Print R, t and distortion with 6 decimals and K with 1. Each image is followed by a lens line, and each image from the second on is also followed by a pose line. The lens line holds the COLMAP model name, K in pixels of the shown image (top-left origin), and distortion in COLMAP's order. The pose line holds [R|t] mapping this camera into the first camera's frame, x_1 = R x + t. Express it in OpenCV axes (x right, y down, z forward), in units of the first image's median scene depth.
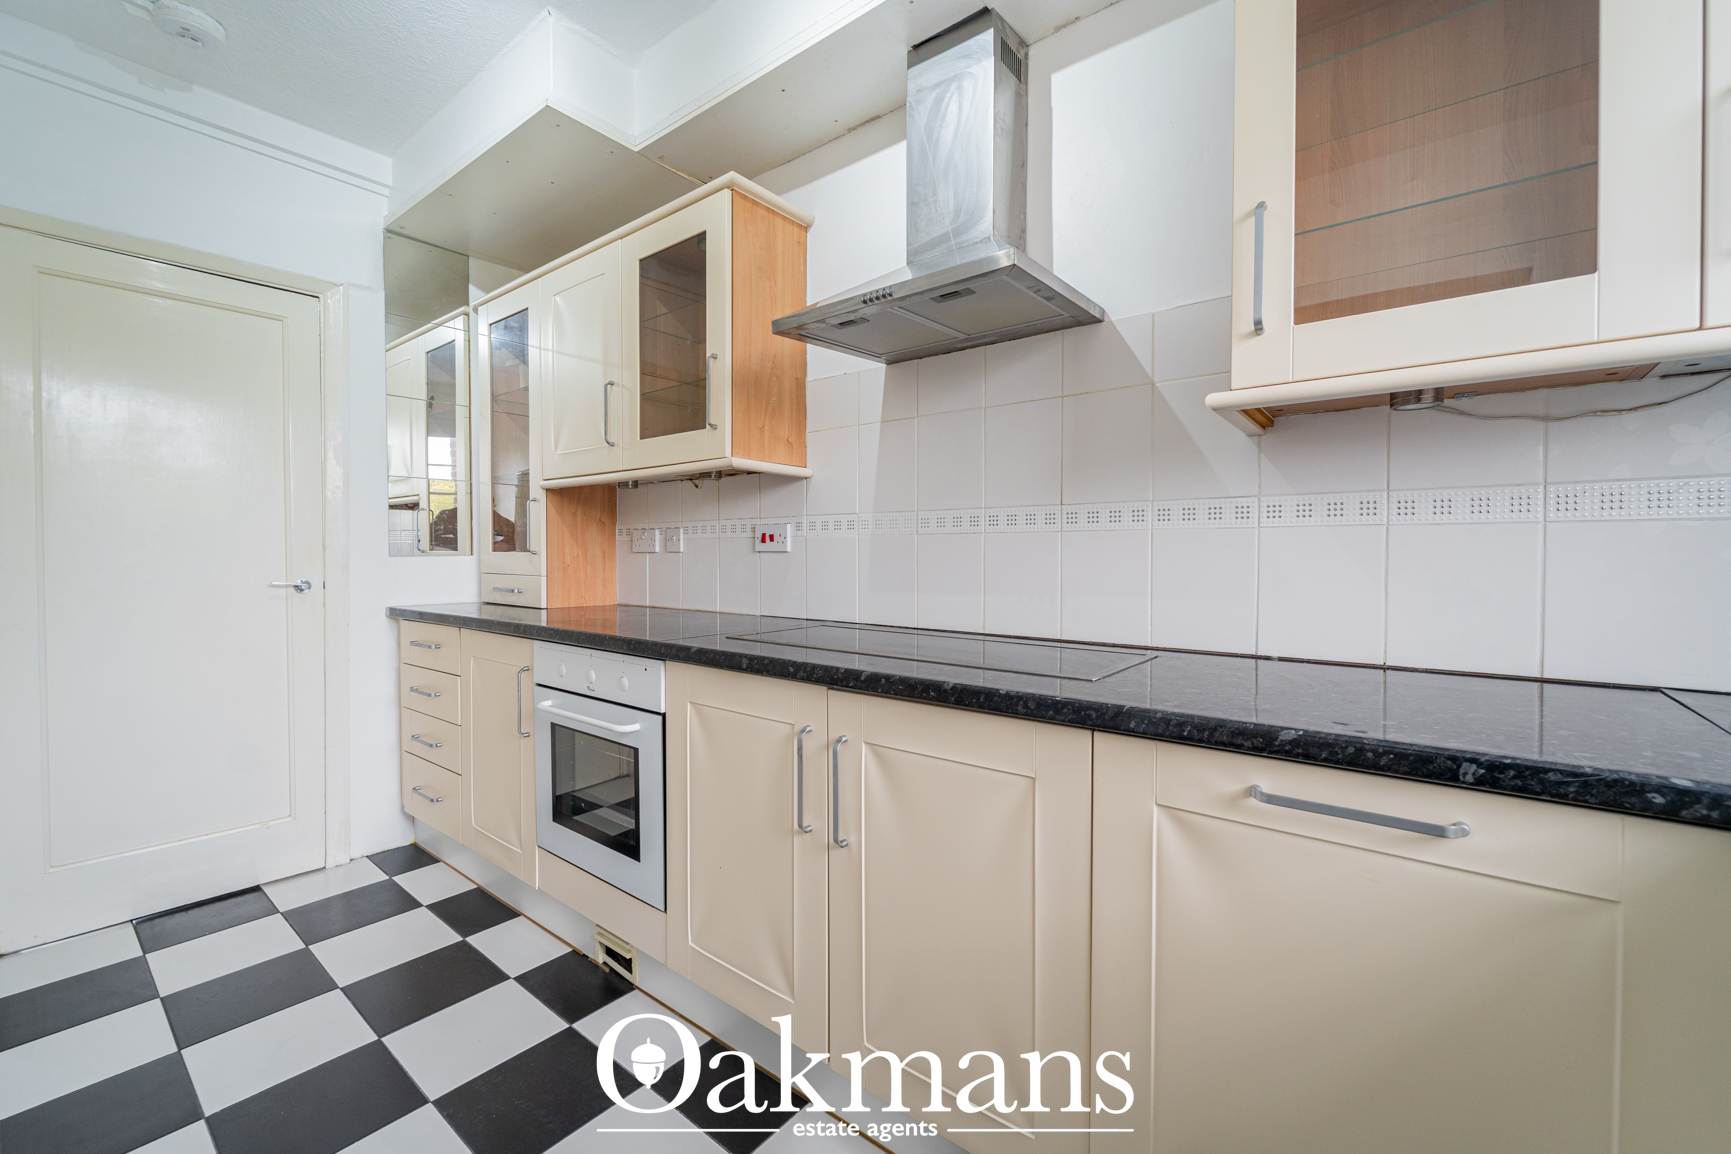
lens RADIAL K [[667.0, 0, 896.2], [0, 667.0, 562.4], [0, 0, 1]] dist [0.002094, 0.000319]
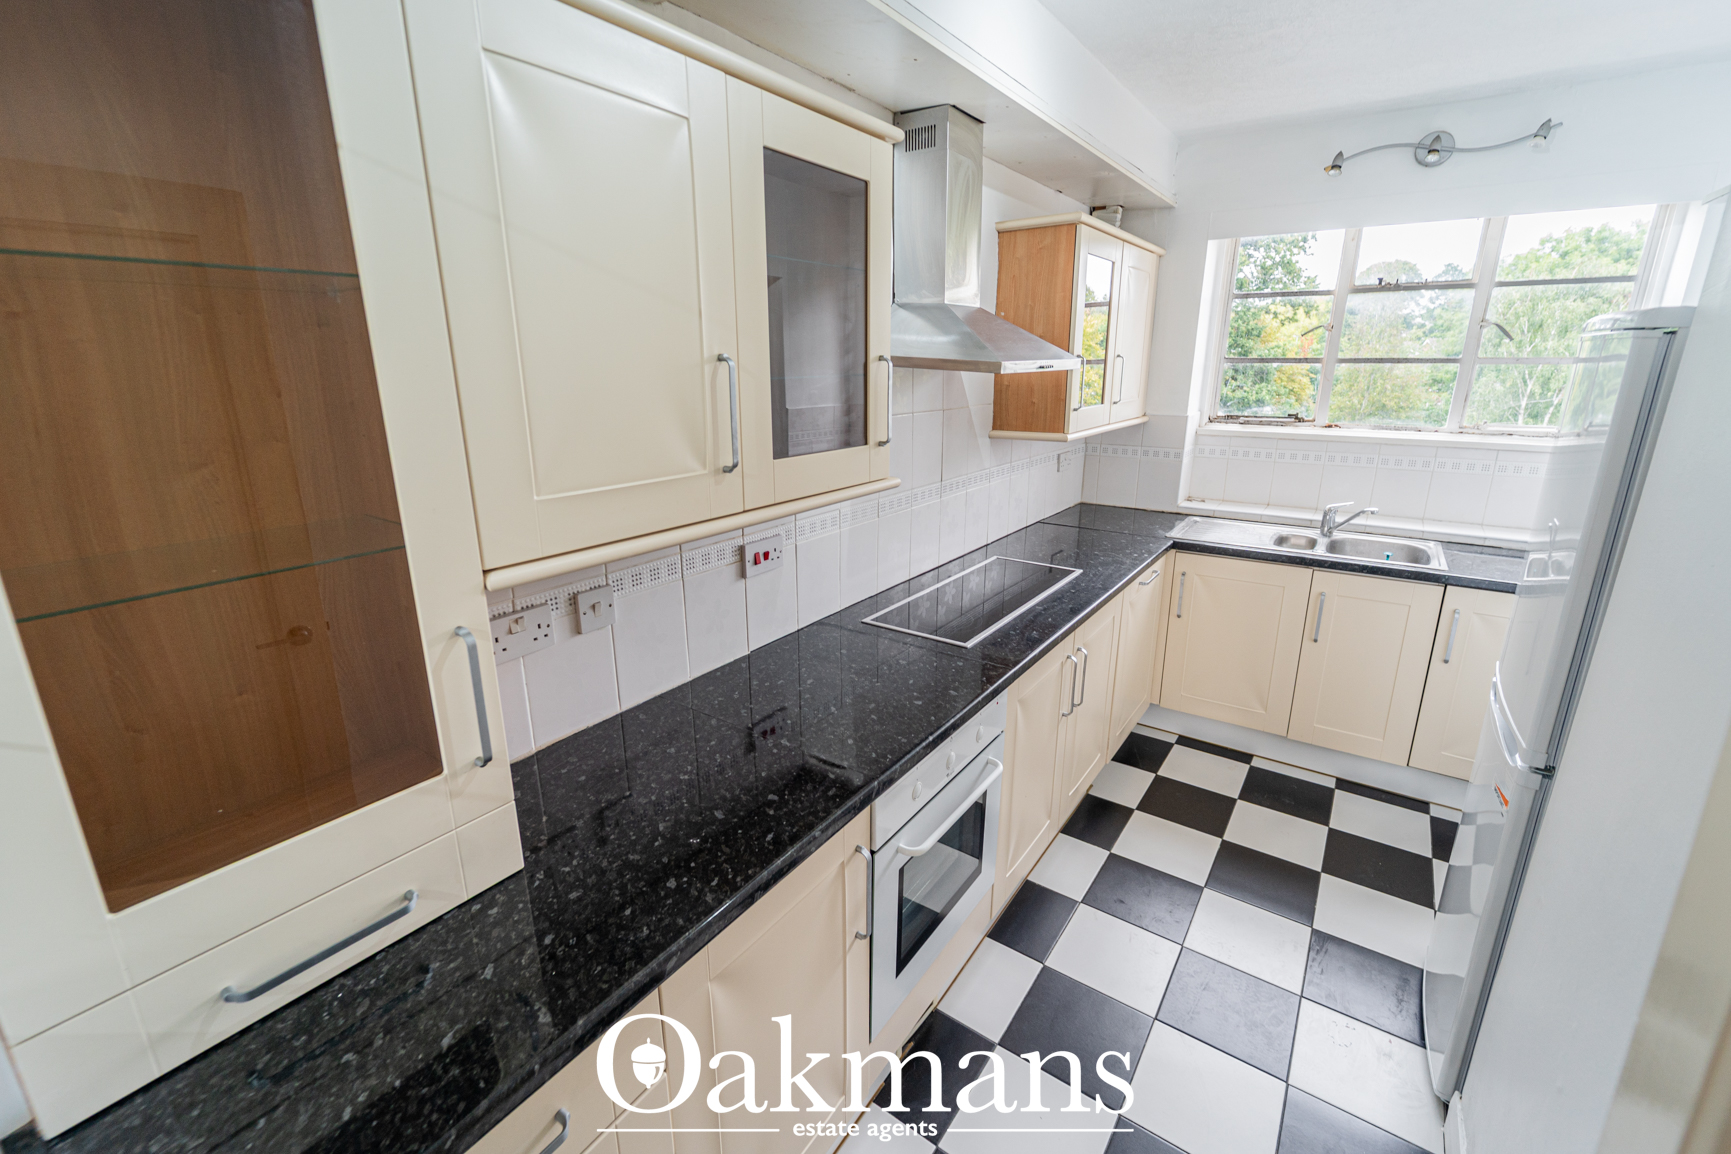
lens RADIAL K [[733.5, 0, 868.8], [0, 733.5, 565.2], [0, 0, 1]] dist [0.004219, -0.003048]
pose [[-0.016889, -0.279622, 0.959962, -1.046368], [0.001253, 0.960092, 0.279682, -0.274630], [-0.999857, 0.005927, -0.015864, 0.885055]]
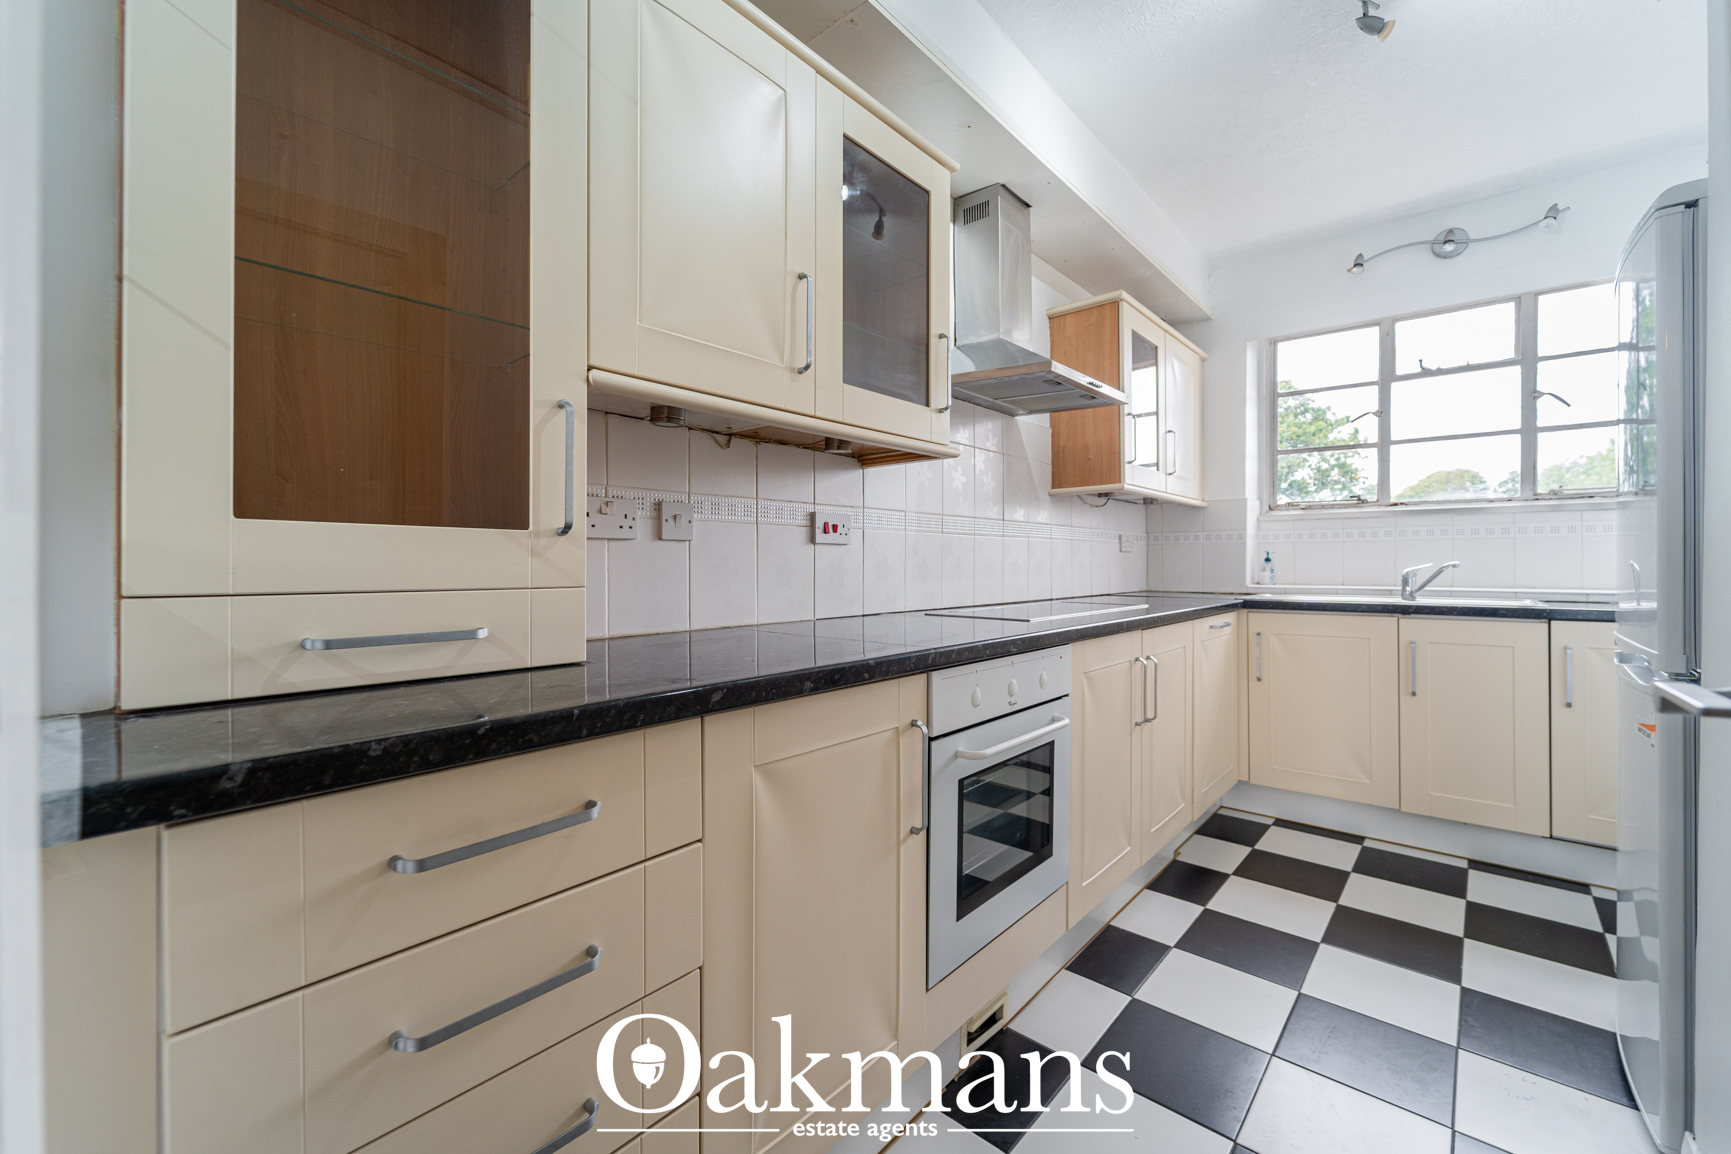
lens RADIAL K [[705.7, 0, 867.7], [0, 705.7, 566.3], [0, 0, 1]] dist [0.004588, -0.002722]
pose [[0.089002, -0.012070, 0.995958, -1.097082], [0.003239, 0.999925, 0.011828, 0.001728], [-0.996026, 0.002173, 0.089034, 0.871259]]
